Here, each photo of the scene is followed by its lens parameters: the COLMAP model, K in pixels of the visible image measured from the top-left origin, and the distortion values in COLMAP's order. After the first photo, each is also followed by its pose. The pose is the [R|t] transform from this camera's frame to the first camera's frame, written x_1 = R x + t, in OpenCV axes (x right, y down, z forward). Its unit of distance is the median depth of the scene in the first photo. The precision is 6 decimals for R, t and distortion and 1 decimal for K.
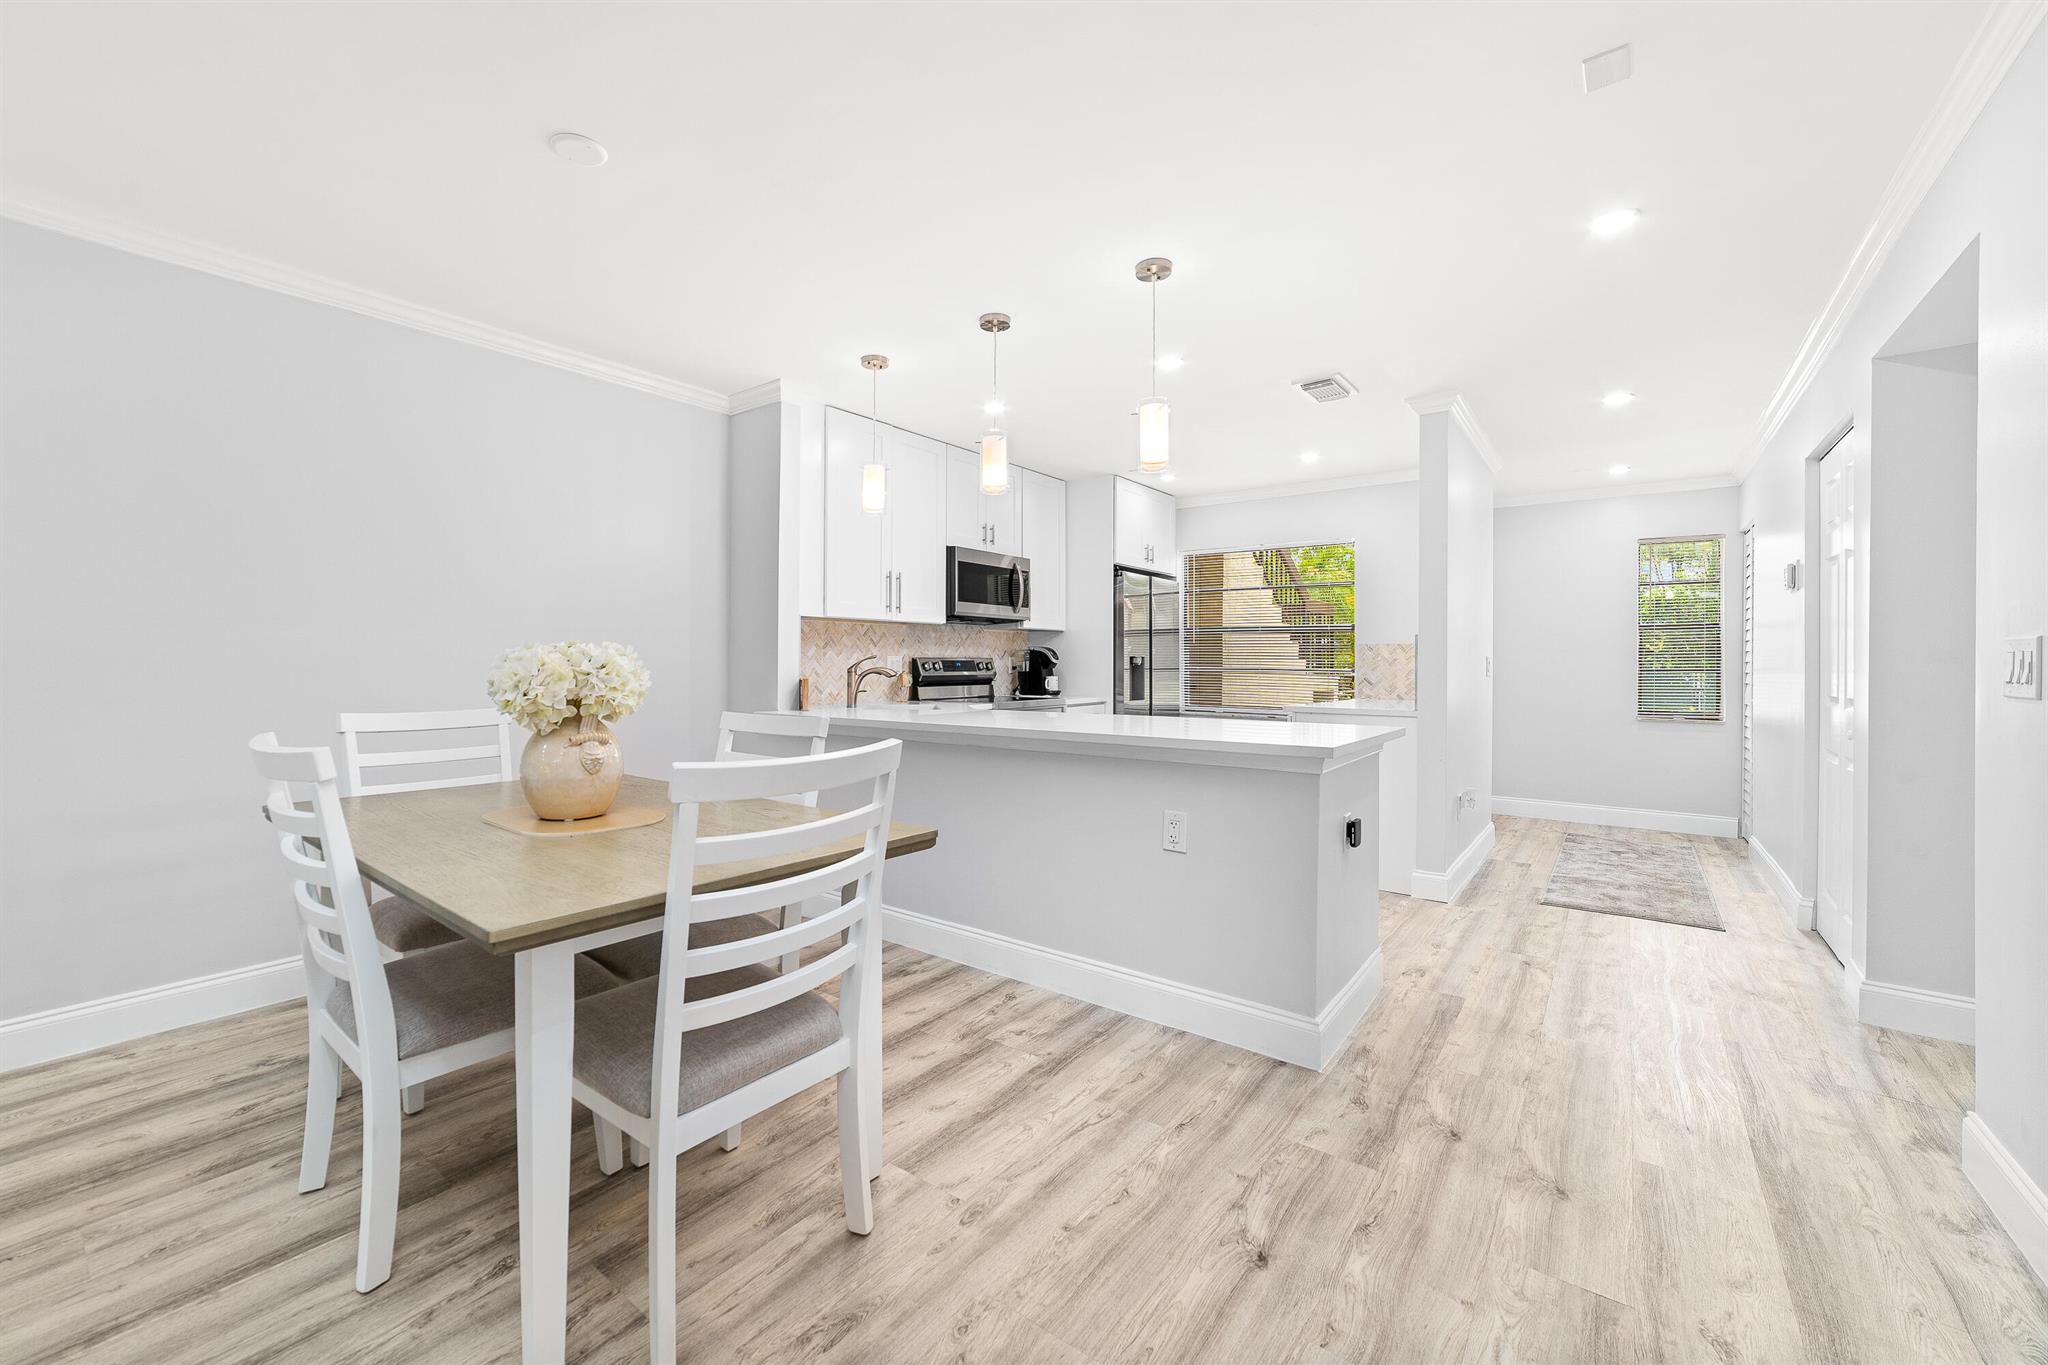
lens RADIAL K [[822.8, 0, 986.2], [0, 822.8, 662.2], [0, 0, 1]] dist [-0.001464, 0.000110]
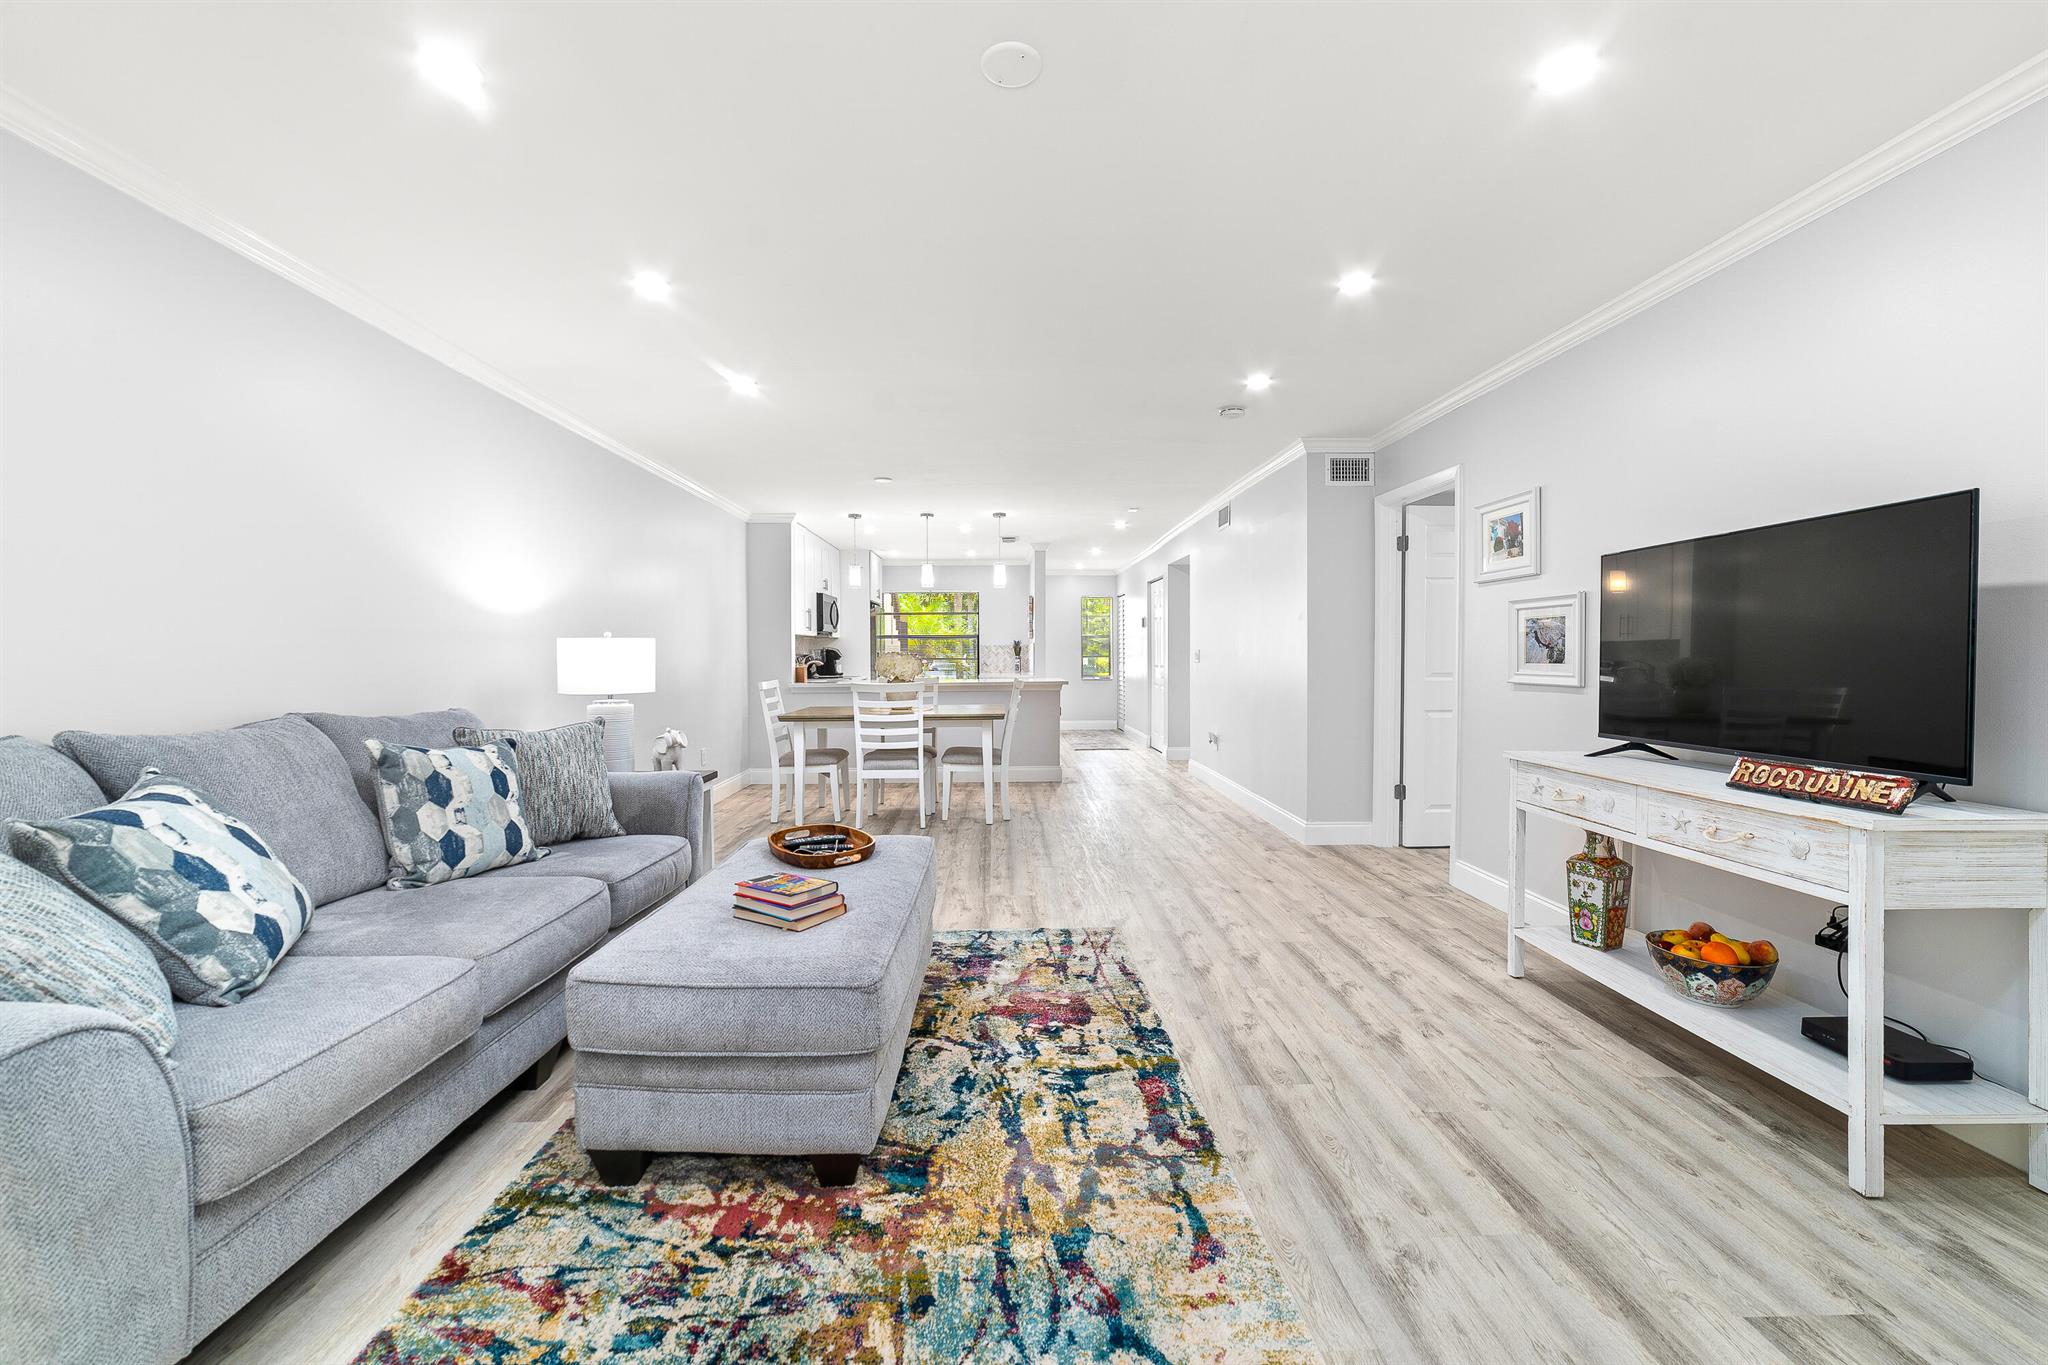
lens RADIAL K [[813.0, 0, 1017.2], [0, 813.0, 675.4], [0, 0, 1]] dist [-0.025512, 0.008743]
pose [[0.768523, -0.025581, 0.639311, -0.813842], [0.007261, 0.999485, 0.031263, -0.012595], [-0.639781, -0.019384, 0.768313, -0.619466]]
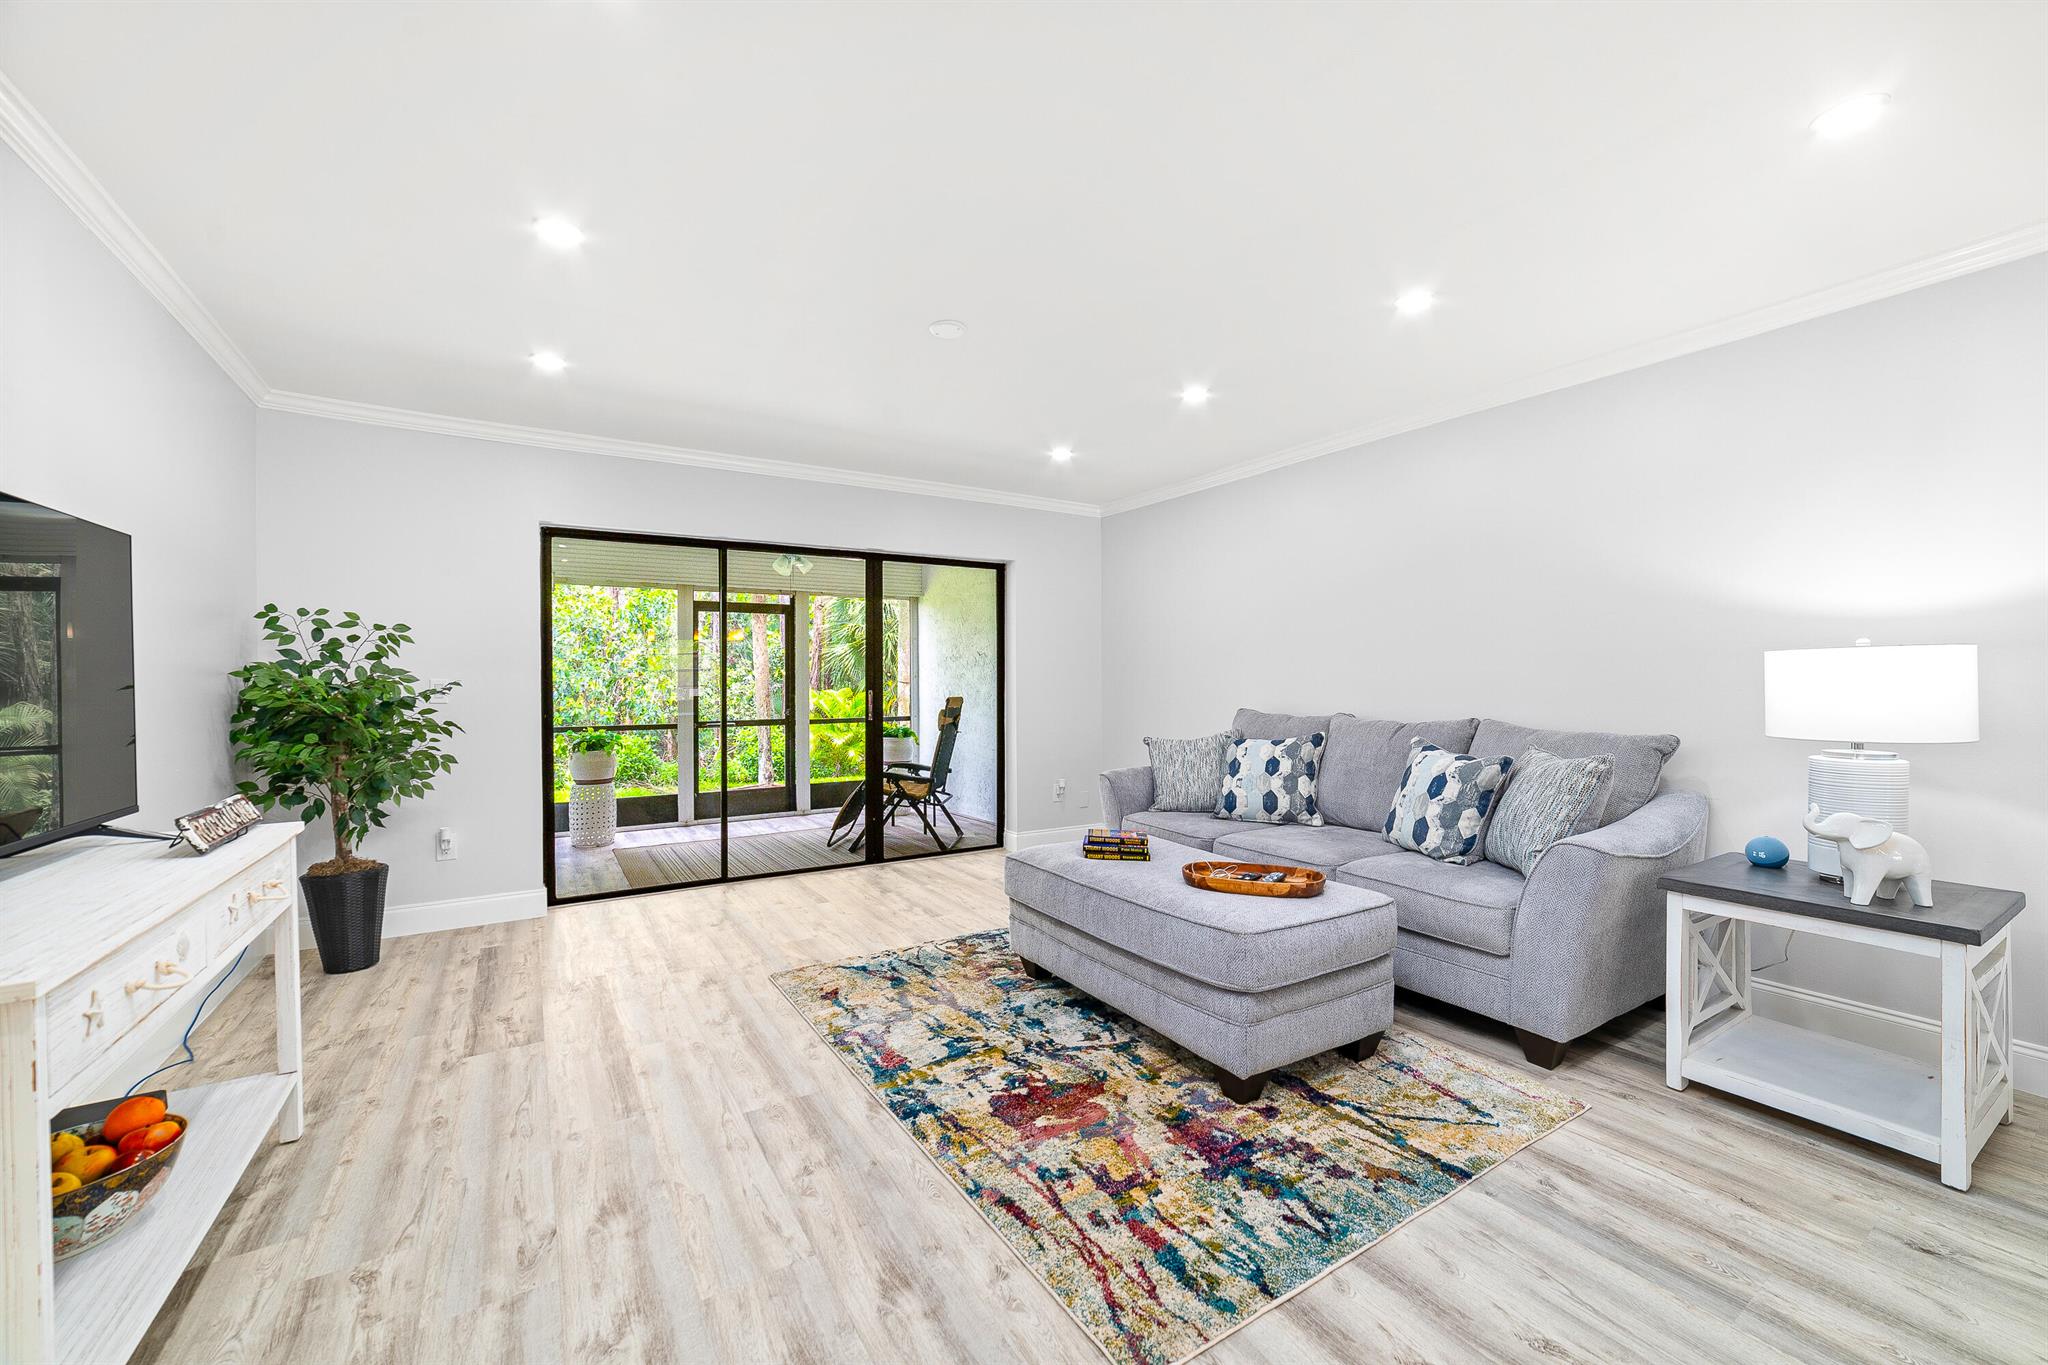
lens RADIAL K [[792.9, 0, 1026.9], [0, 792.9, 692.7], [0, 0, 1]] dist [-0.026837, 0.008031]
pose [[-0.328957, 0.008597, -0.944306, -0.070314], [0.004054, 0.999962, 0.007691, -0.006950], [0.944336, -0.001298, -0.328980, -0.107206]]
